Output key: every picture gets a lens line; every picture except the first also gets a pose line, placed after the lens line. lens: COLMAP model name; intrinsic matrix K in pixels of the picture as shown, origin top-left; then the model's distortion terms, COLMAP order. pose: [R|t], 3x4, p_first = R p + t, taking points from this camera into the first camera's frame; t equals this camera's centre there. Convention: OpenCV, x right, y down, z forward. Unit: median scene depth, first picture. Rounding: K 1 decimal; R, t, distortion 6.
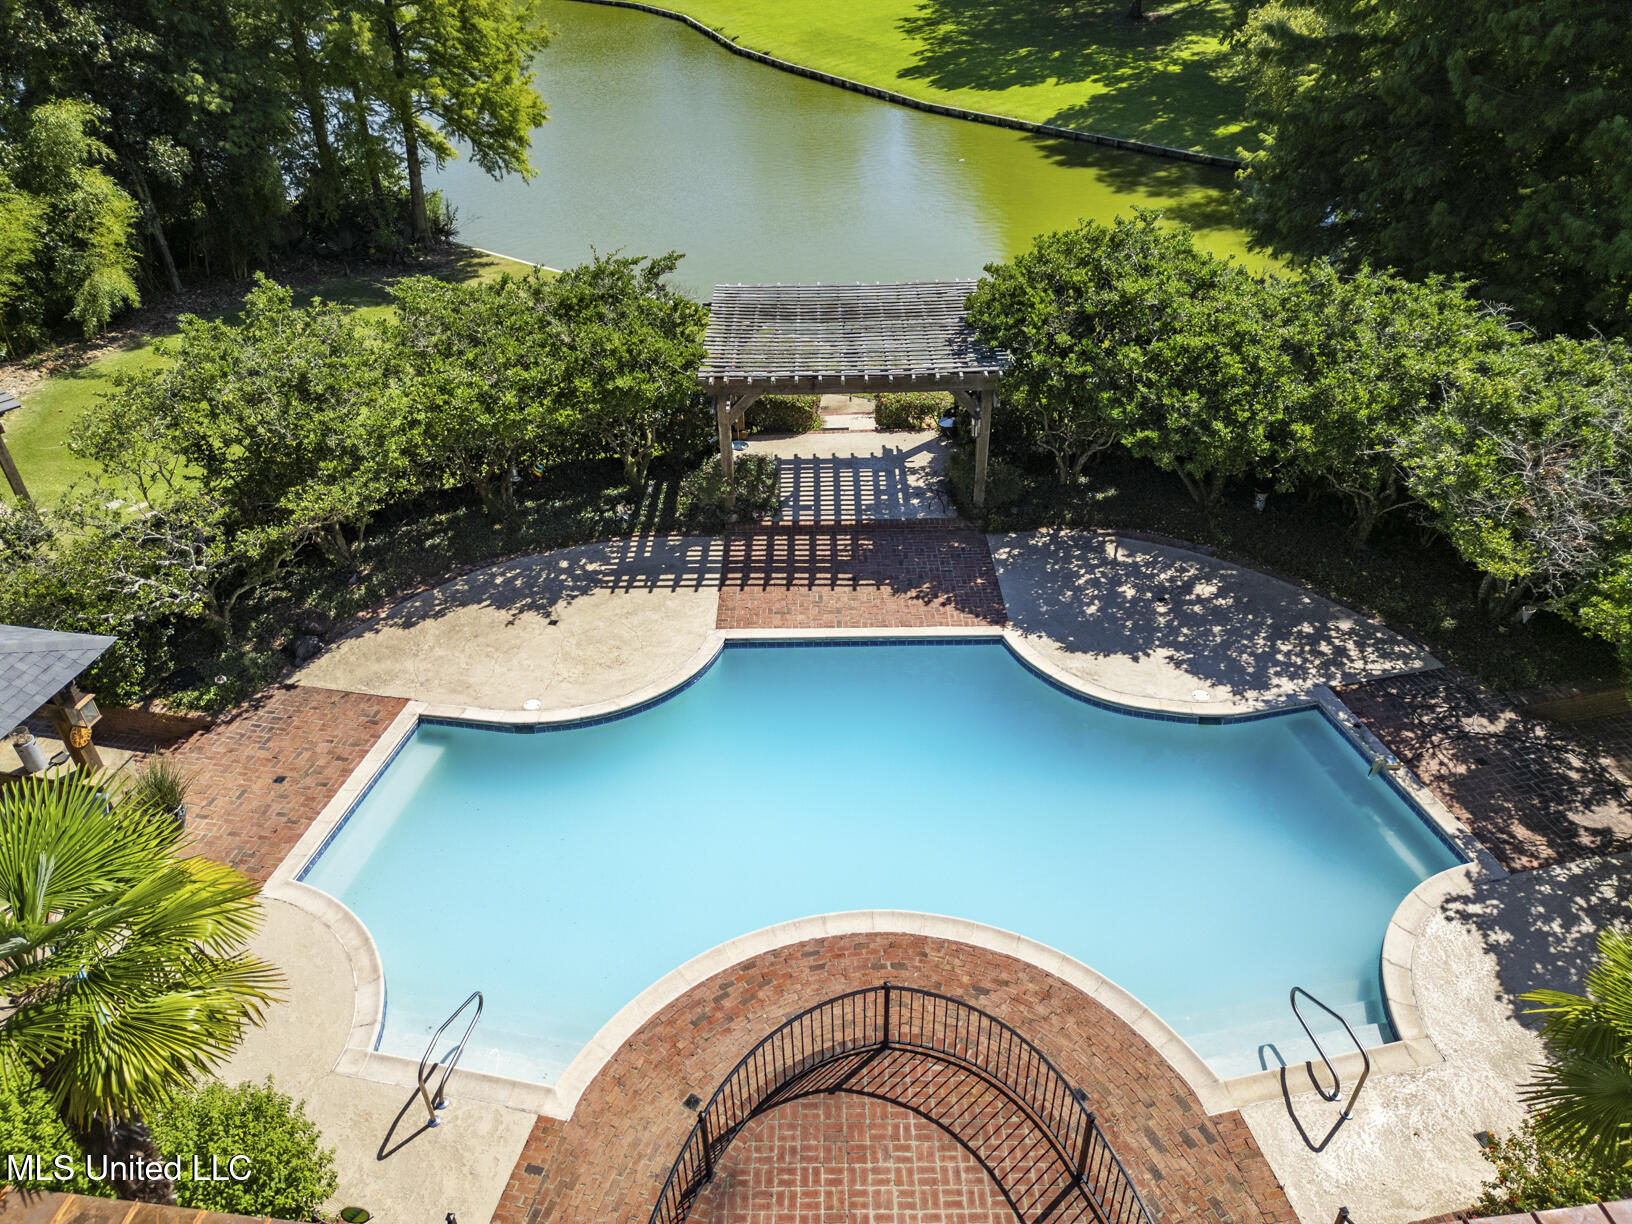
lens RADIAL K [[1126.2, 0, 802.7], [0, 1126.2, 612.6], [0, 0, 1]] dist [0.014164, 0.000427]
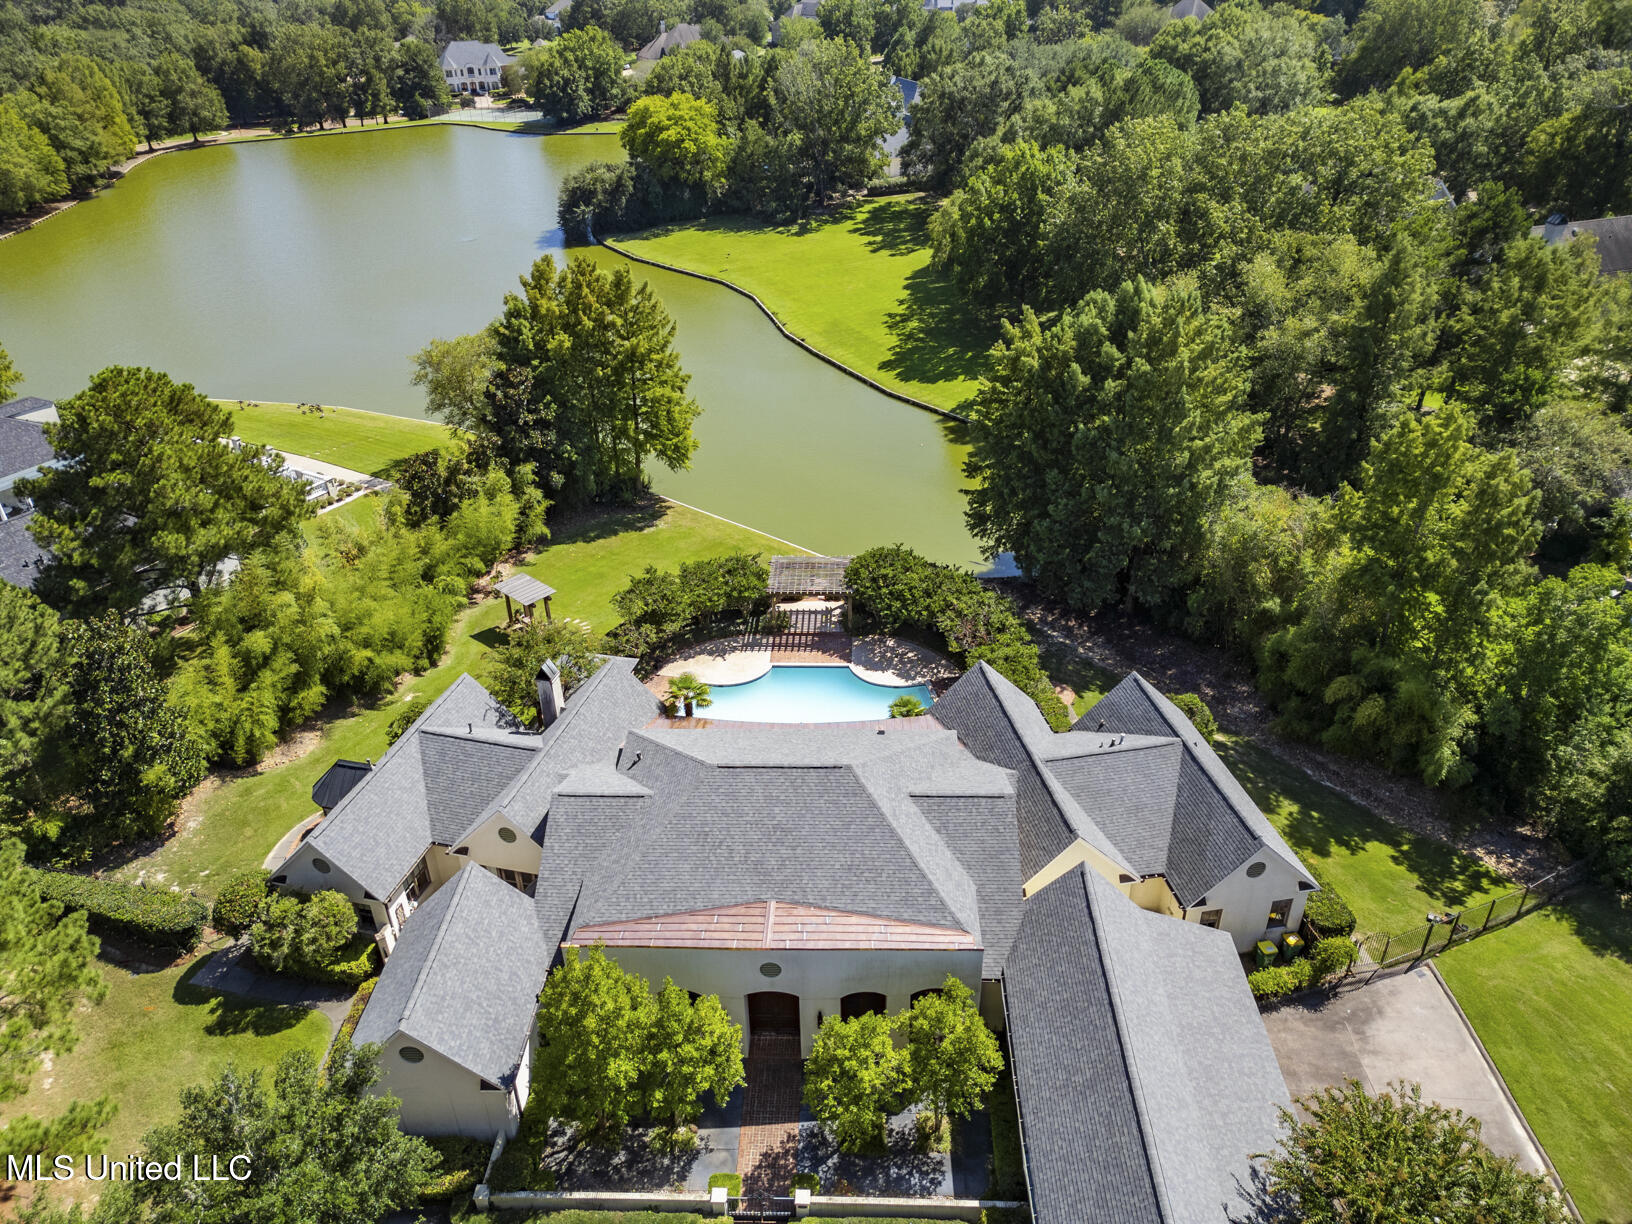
lens RADIAL K [[1126.2, 0, 811.2], [0, 1126.2, 622.9], [0, 0, 1]] dist [0.014164, 0.000427]
pose [[0.999271, 0.021429, -0.031596, 0.141433], [-0.023416, 0.997682, -0.063895, 0.099646], [0.030153, 0.064588, 0.997456, -2.224082]]
